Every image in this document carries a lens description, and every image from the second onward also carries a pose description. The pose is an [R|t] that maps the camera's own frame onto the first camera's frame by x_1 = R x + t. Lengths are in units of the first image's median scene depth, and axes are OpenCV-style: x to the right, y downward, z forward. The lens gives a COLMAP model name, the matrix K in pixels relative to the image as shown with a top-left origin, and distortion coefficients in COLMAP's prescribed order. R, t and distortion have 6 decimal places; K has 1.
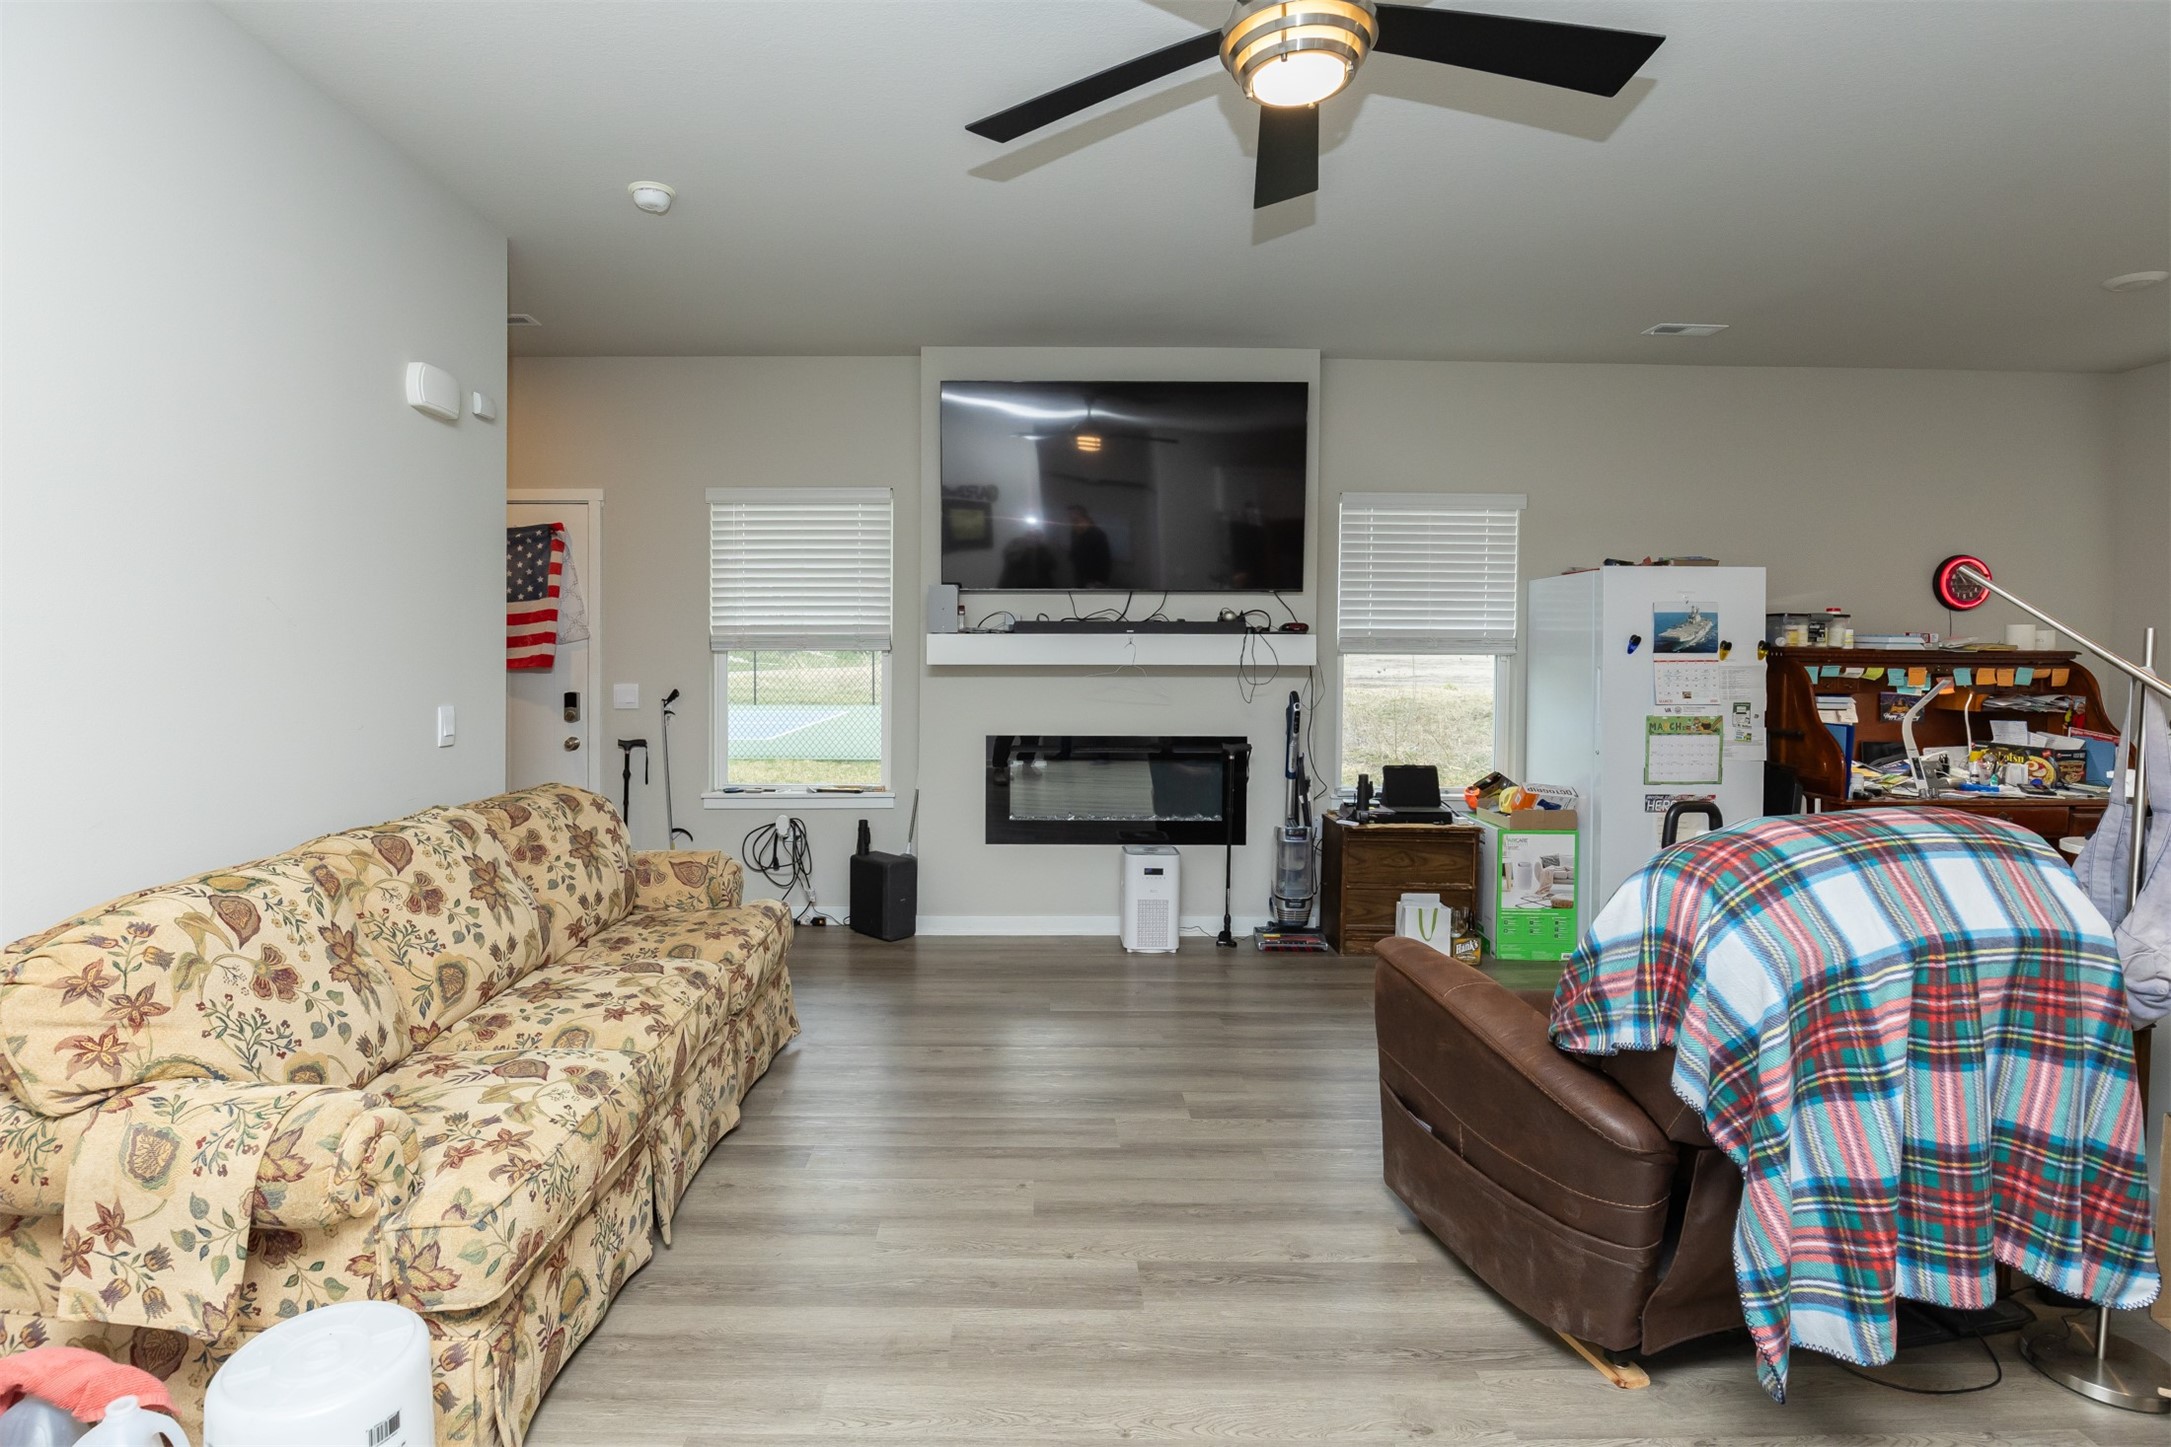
lens RADIAL K [[1068.1, 0, 1034.5], [0, 1068.1, 670.1], [0, 0, 1]] dist [-0.020178, 0.000093]
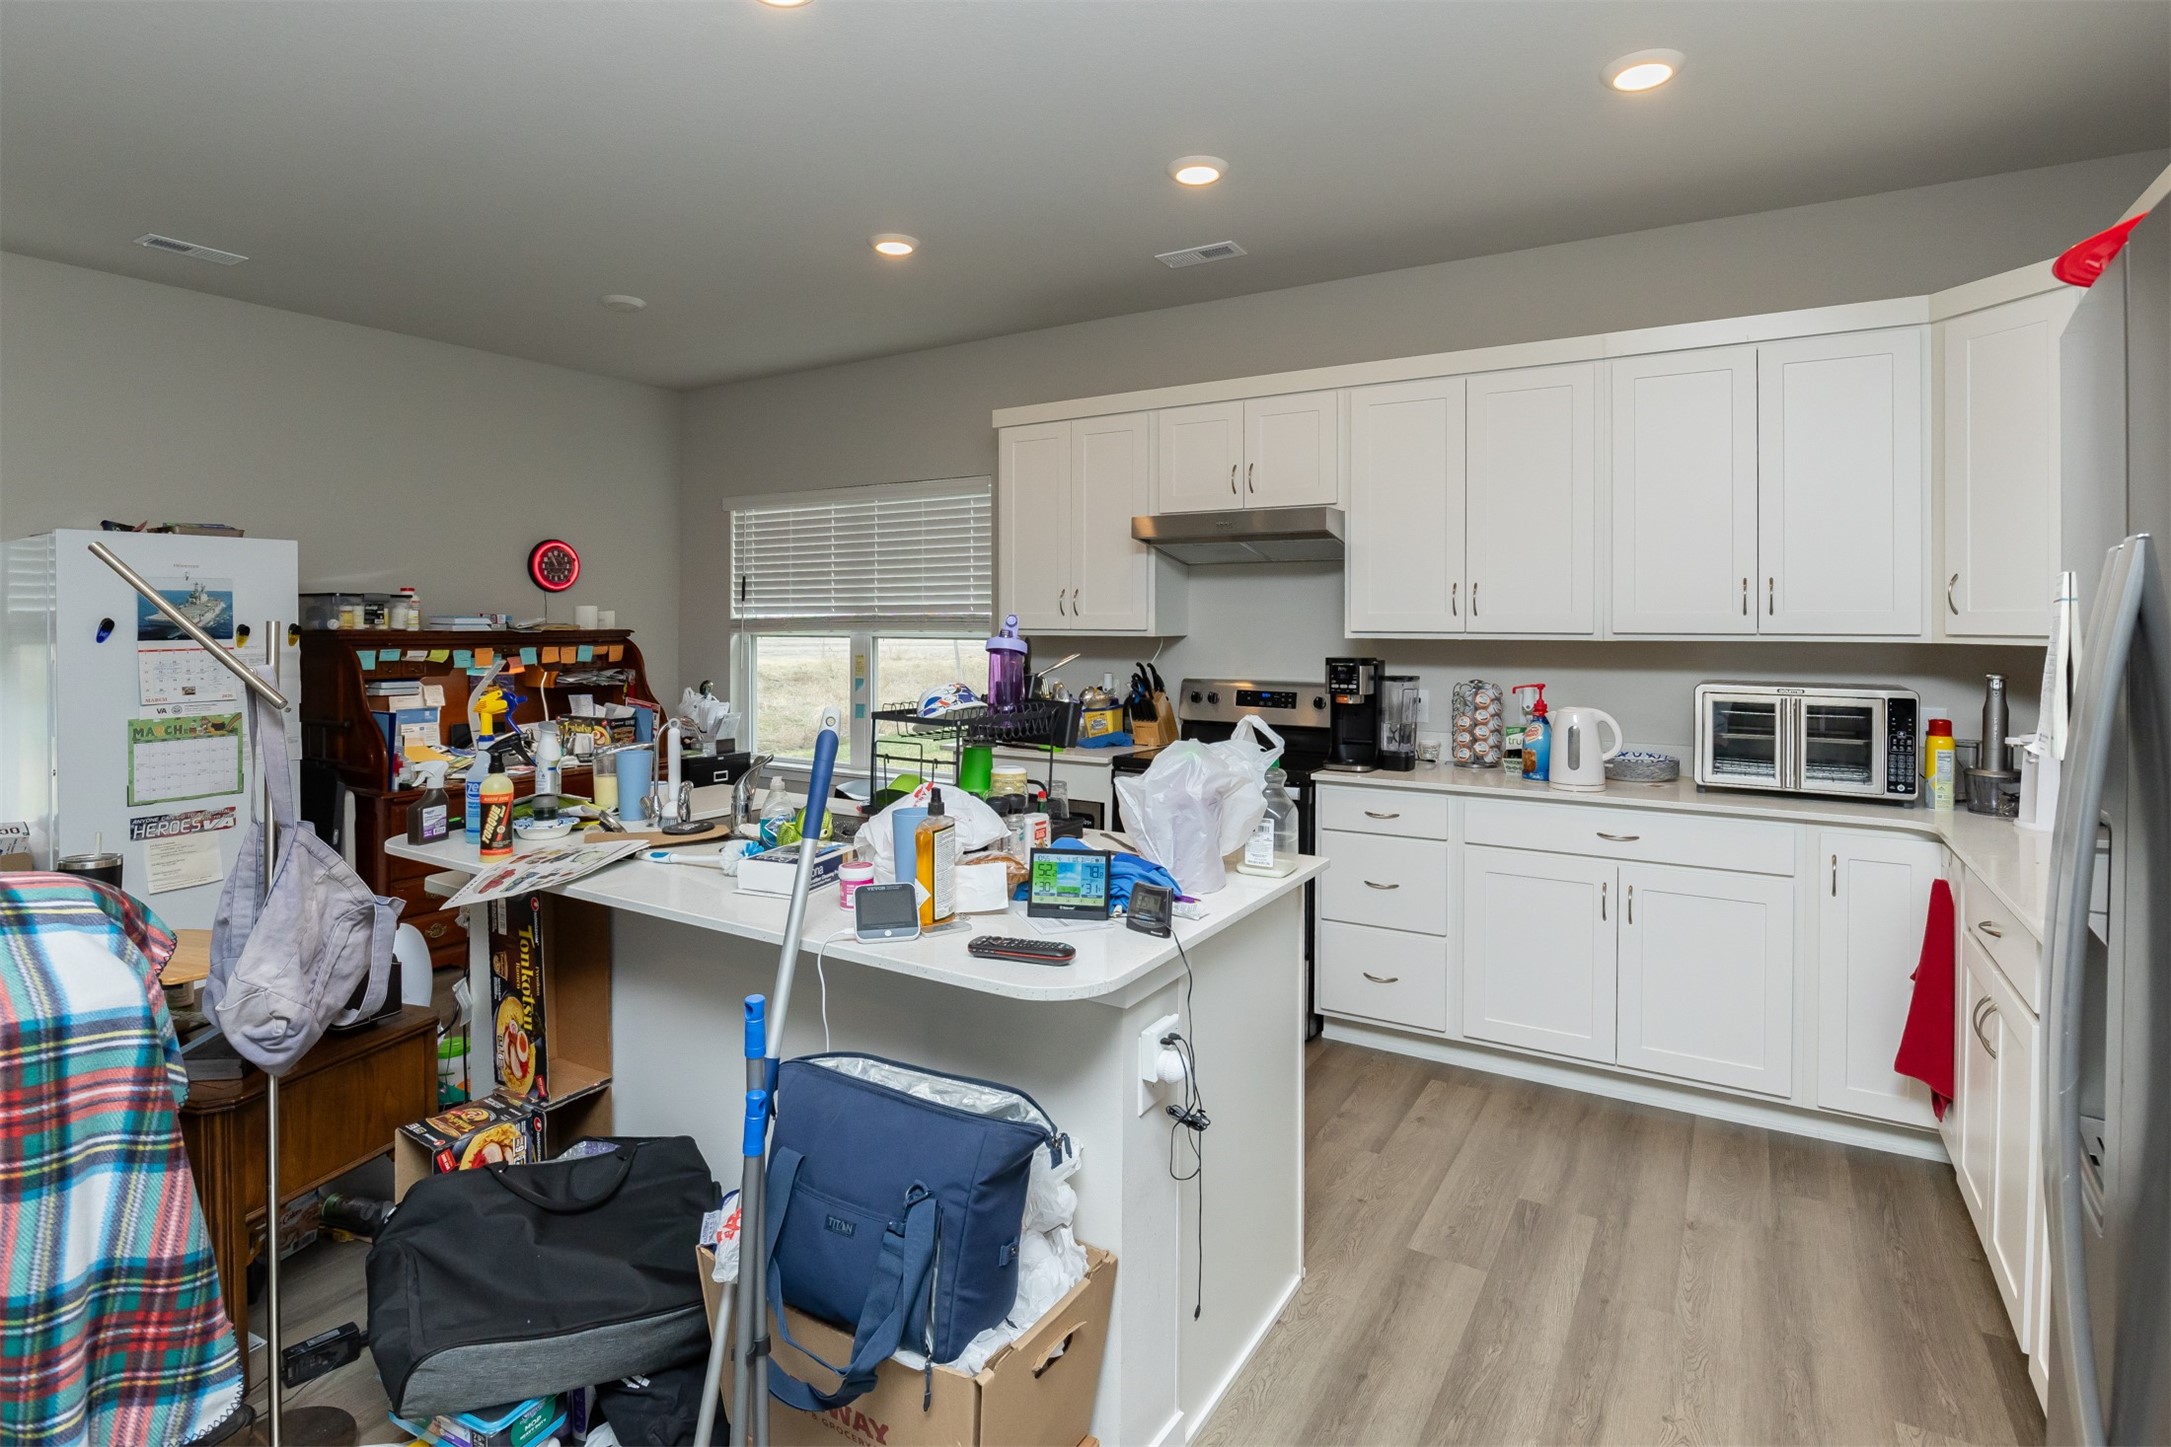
lens RADIAL K [[1088.0, 0, 1072.8], [0, 1088.0, 625.3], [0, 0, 1]] dist [-0.014557, -0.001698]
pose [[0.538877, -0.009545, 0.842330, 0.275044], [0.023272, 0.999723, -0.003560, -0.008181], [-0.842063, 0.021521, 0.538950, -0.030717]]
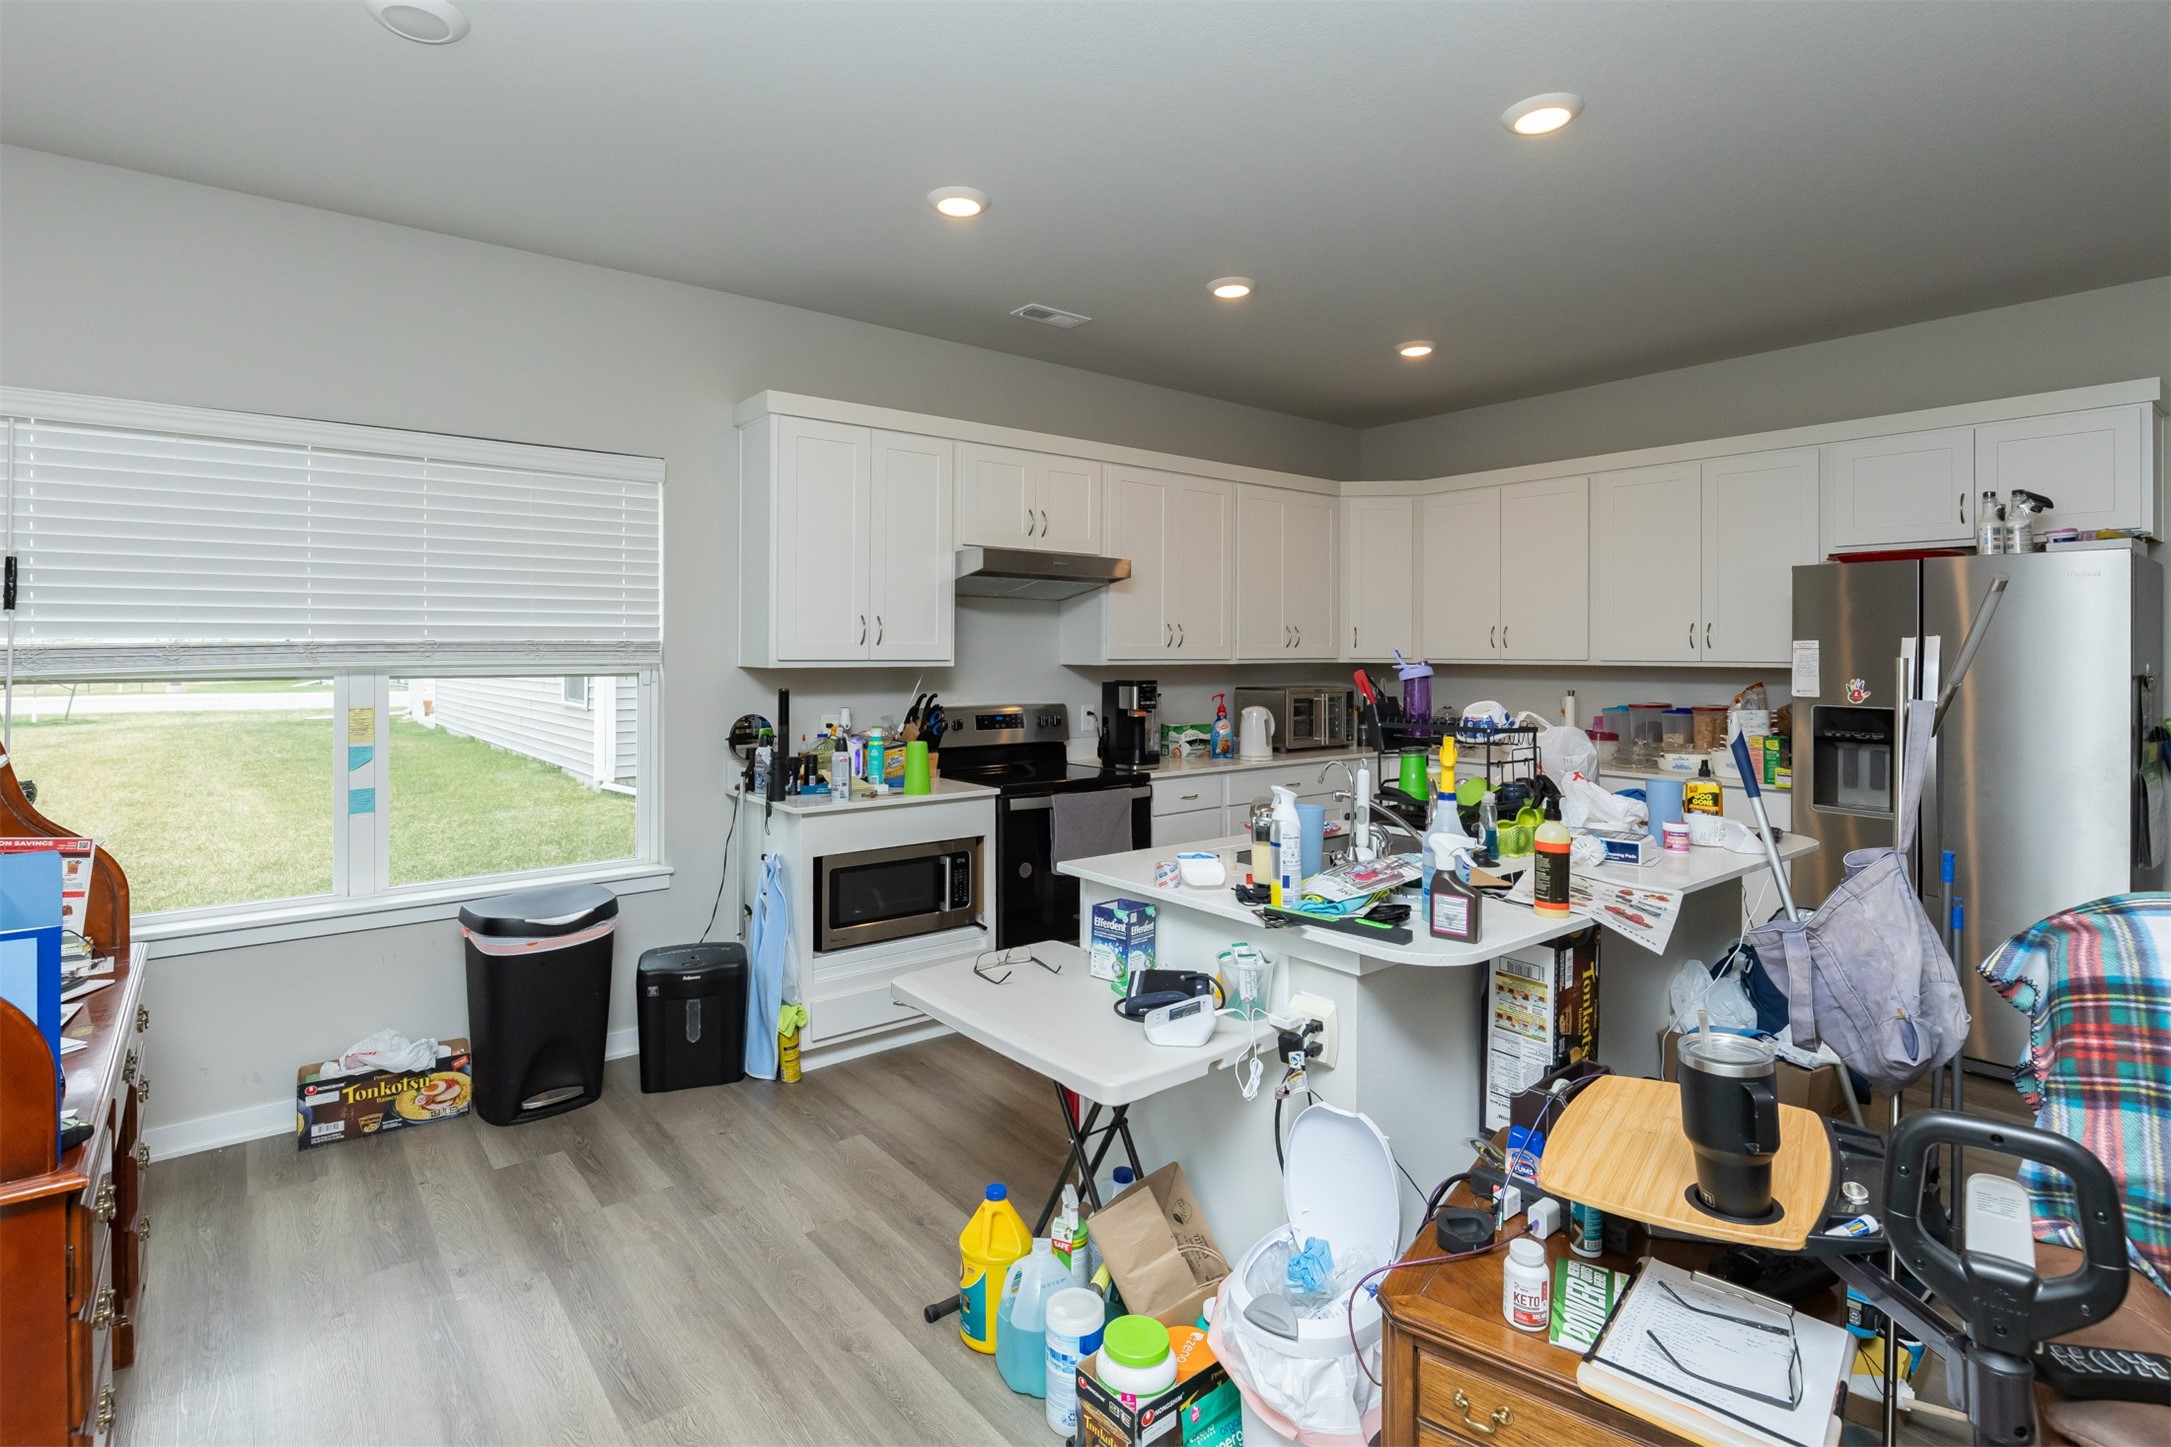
lens RADIAL K [[1042.4, 0, 1077.5], [0, 1042.4, 651.6], [0, 0, 1]] dist [-0.014309, -0.000114]
pose [[-0.618835, -0.009891, 0.785458, 0.330813], [0.012227, 0.999678, 0.022222, -0.032309], [-0.785426, 0.023356, -0.618515, 0.896202]]
